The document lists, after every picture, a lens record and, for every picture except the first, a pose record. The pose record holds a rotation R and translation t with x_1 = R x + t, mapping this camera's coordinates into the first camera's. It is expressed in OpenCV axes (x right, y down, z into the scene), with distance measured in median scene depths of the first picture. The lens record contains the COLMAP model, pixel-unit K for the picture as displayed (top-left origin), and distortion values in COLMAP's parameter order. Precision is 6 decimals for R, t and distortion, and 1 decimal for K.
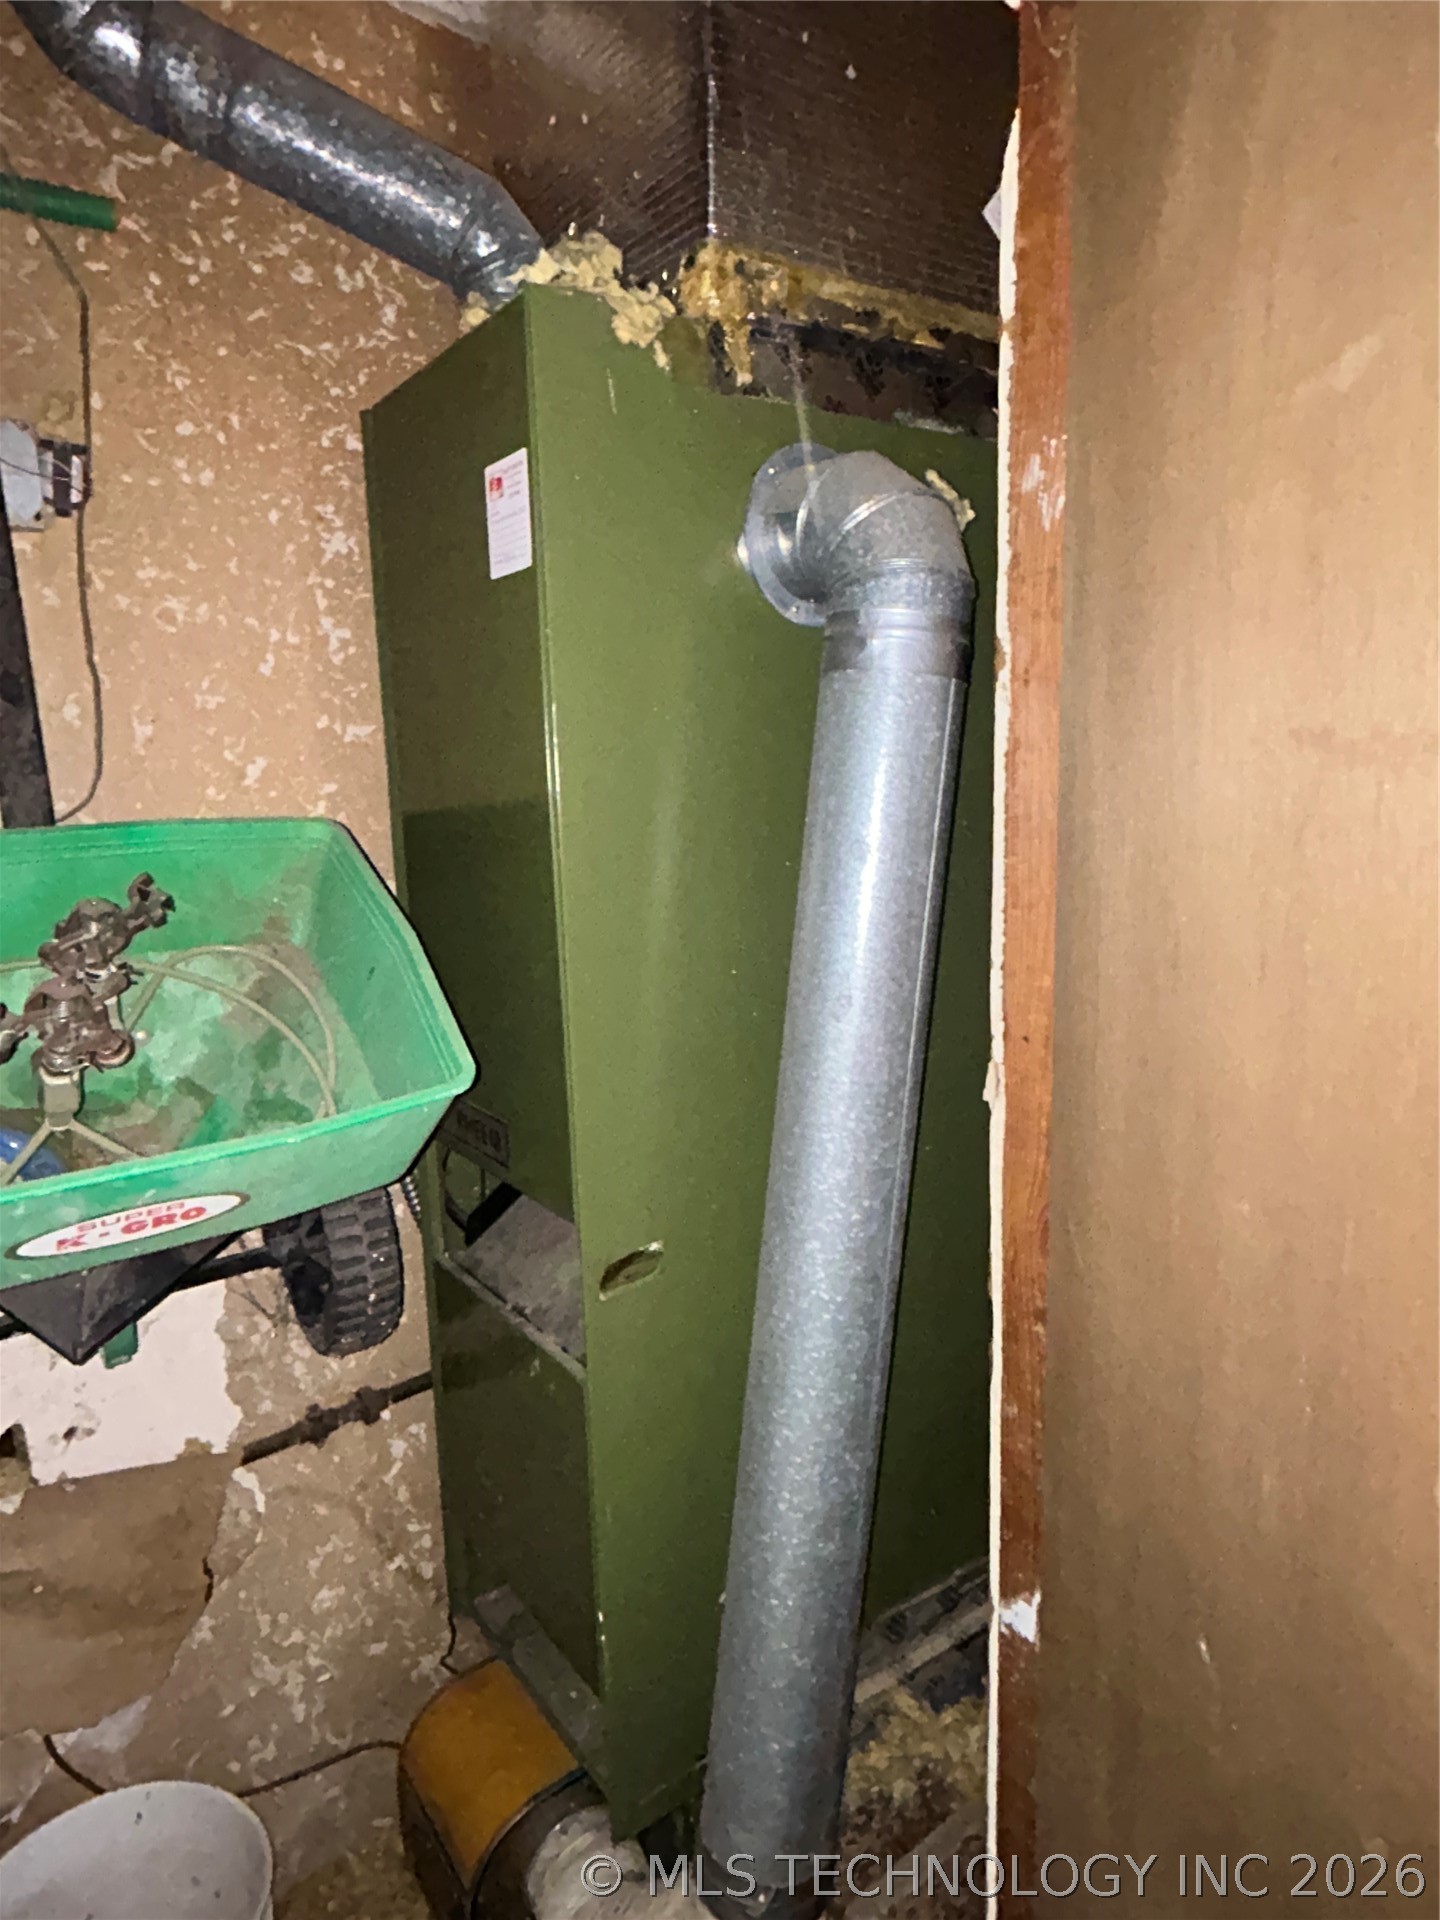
lens RADIAL K [[1165.8, 0, 717.5], [0, 1165.8, 945.5], [0, 0, 1]] dist [-0.011336, 0.000877]
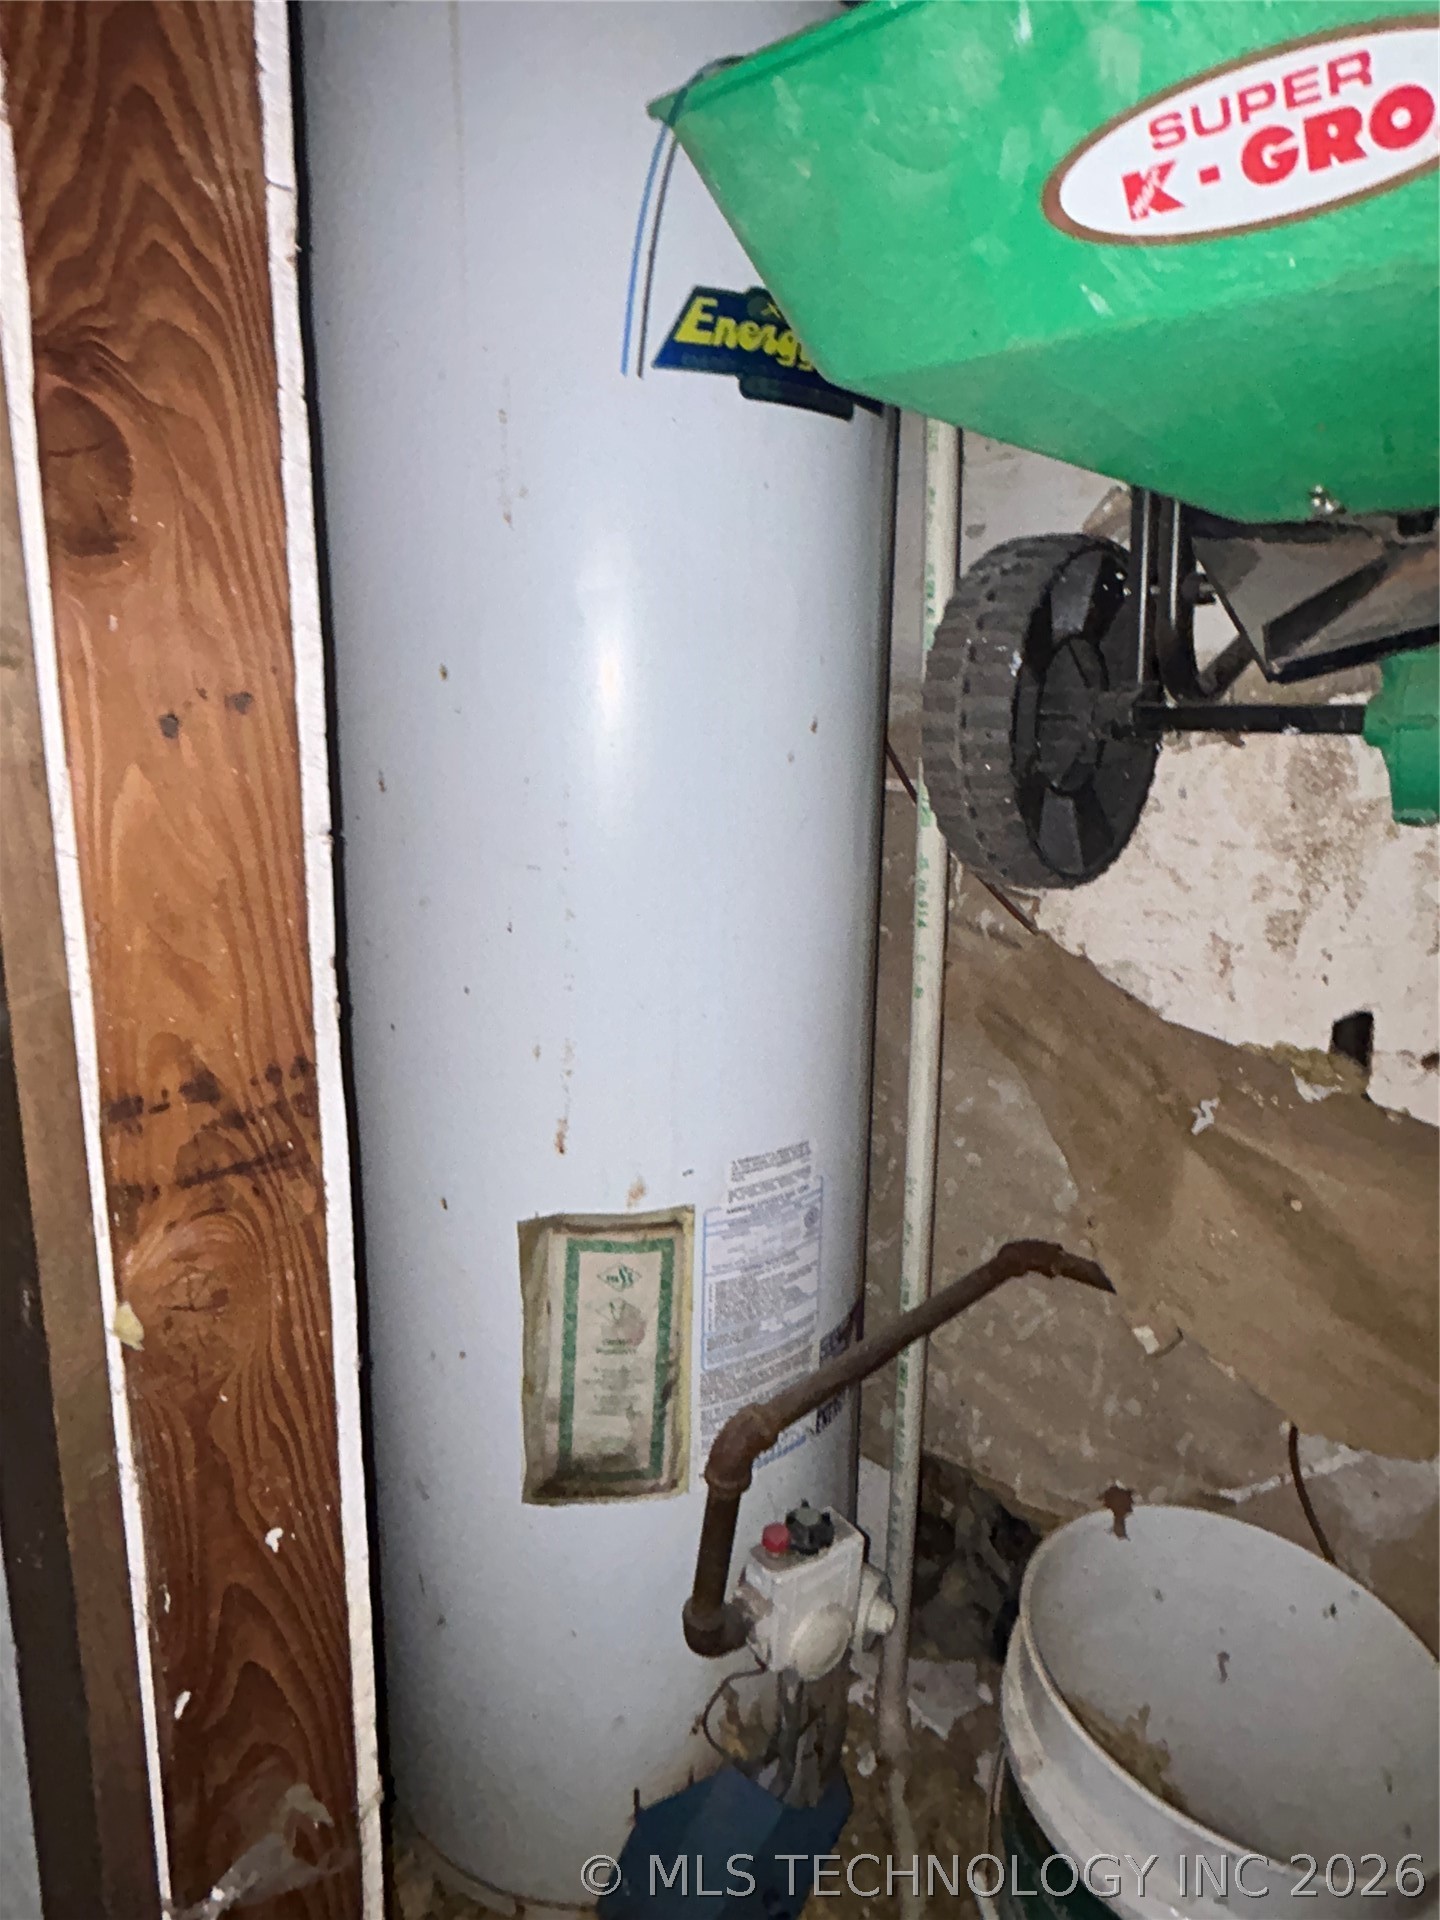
lens RADIAL K [[1165.8, 0, 717.5], [0, 1165.8, 945.5], [0, 0, 1]] dist [-0.011336, 0.000877]
pose [[0.214888, 0.252576, -0.943413, -0.034600], [-0.176351, 0.960136, 0.216884, 0.475936], [0.960585, 0.119767, 0.250864, 0.700781]]
